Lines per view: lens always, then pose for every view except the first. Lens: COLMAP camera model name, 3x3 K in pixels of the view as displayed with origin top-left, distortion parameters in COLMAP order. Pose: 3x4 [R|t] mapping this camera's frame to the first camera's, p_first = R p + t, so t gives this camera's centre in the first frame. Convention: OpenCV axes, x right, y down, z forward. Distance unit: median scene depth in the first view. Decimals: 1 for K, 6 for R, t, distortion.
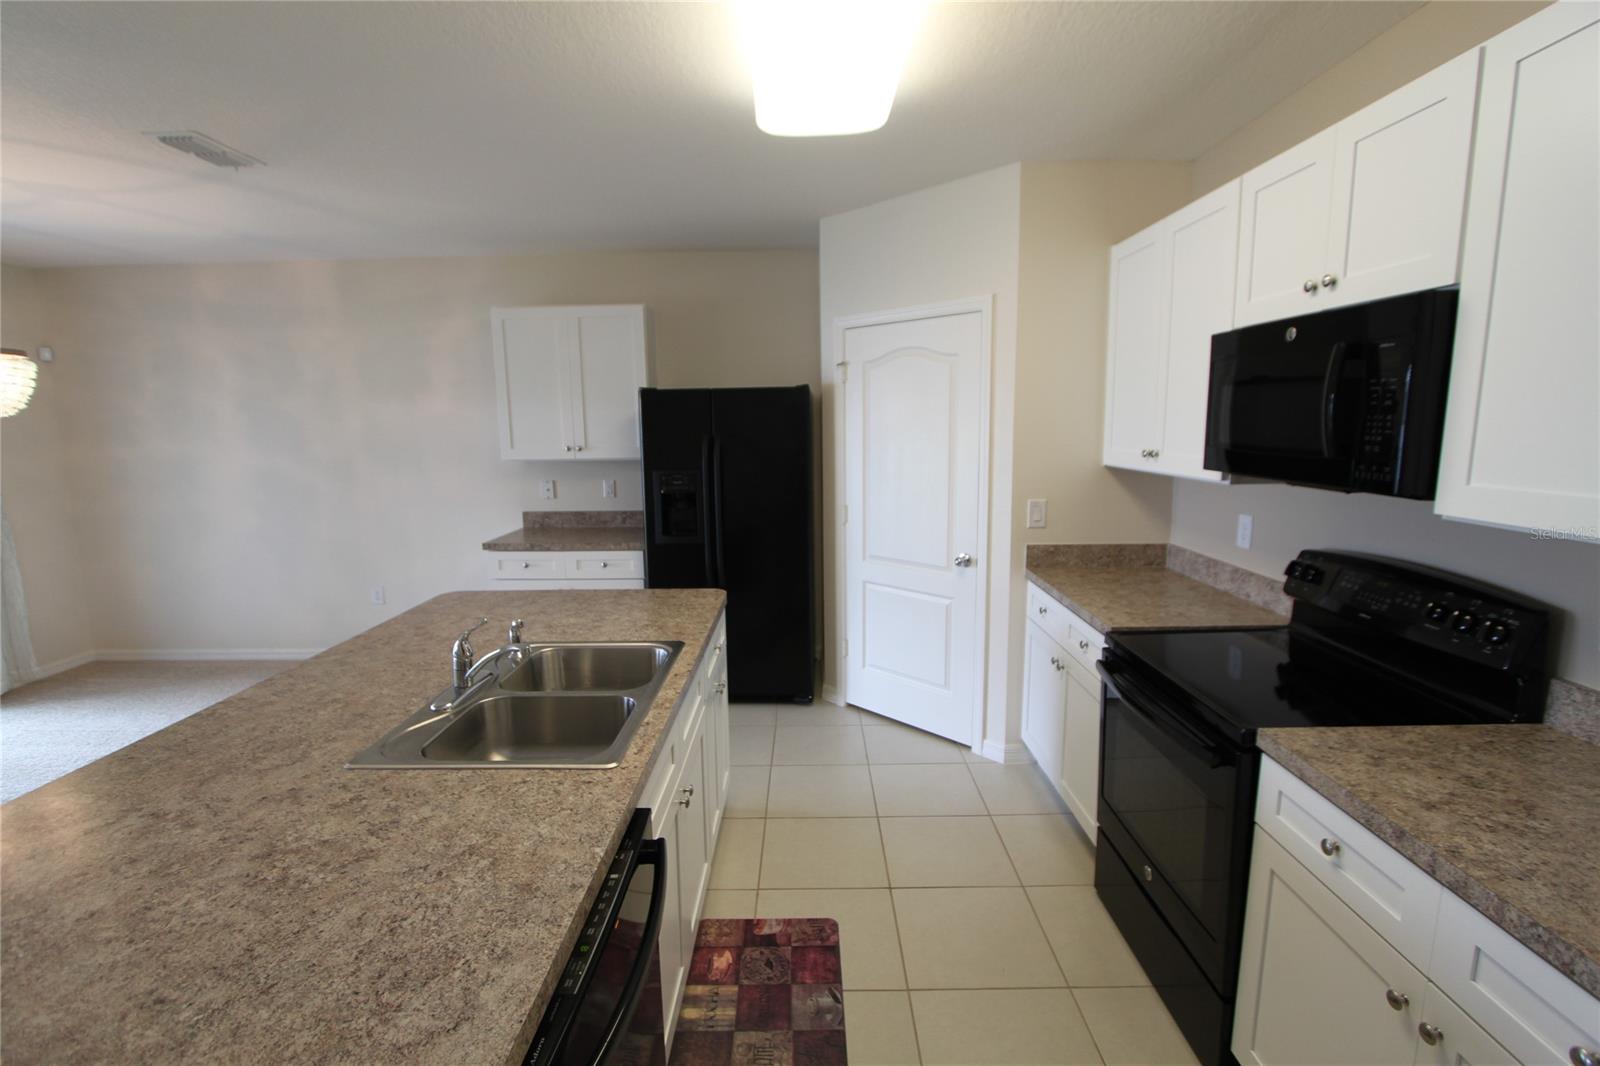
lens RADIAL K [[736.2, 0, 795.9], [0, 736.2, 535.5], [0, 0, 1]] dist [-0.009693, 0.000482]
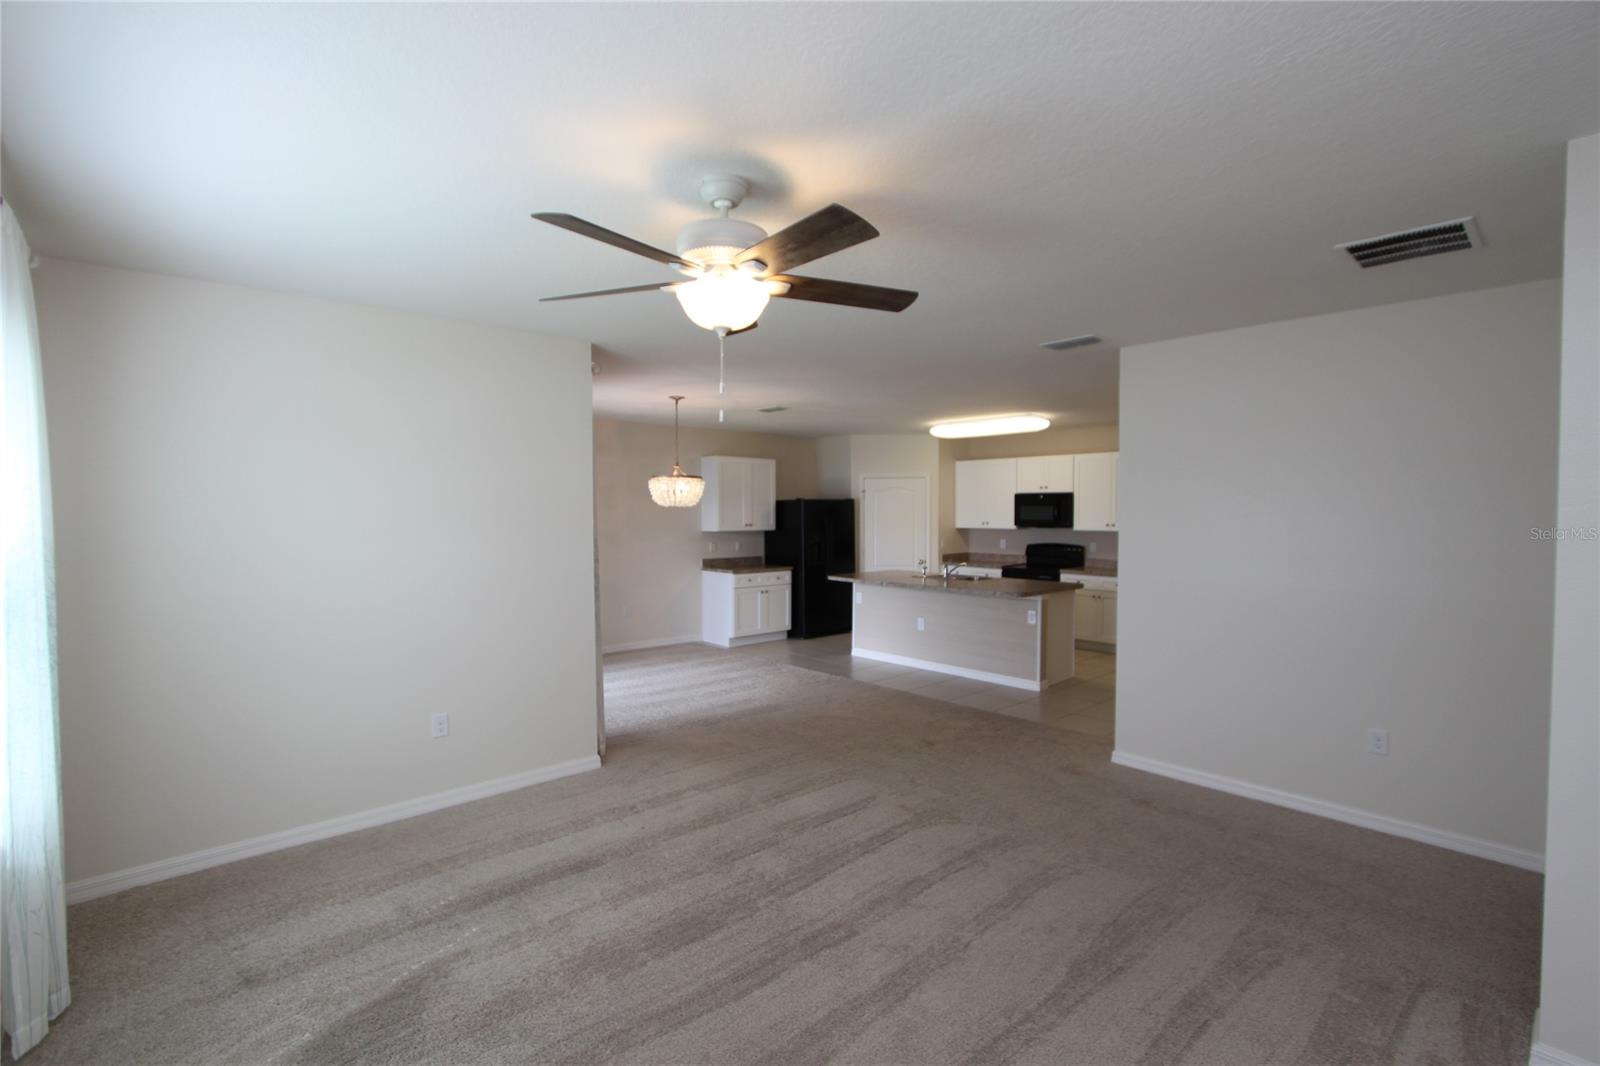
lens RADIAL K [[736.2, 0, 795.9], [0, 736.2, 535.5], [0, 0, 1]] dist [-0.009693, 0.000482]
pose [[0.718189, -0.010284, 0.695772, -2.046871], [0.099918, 0.991053, -0.088490, 0.133582], [-0.688637, 0.133073, 0.712791, -0.702089]]
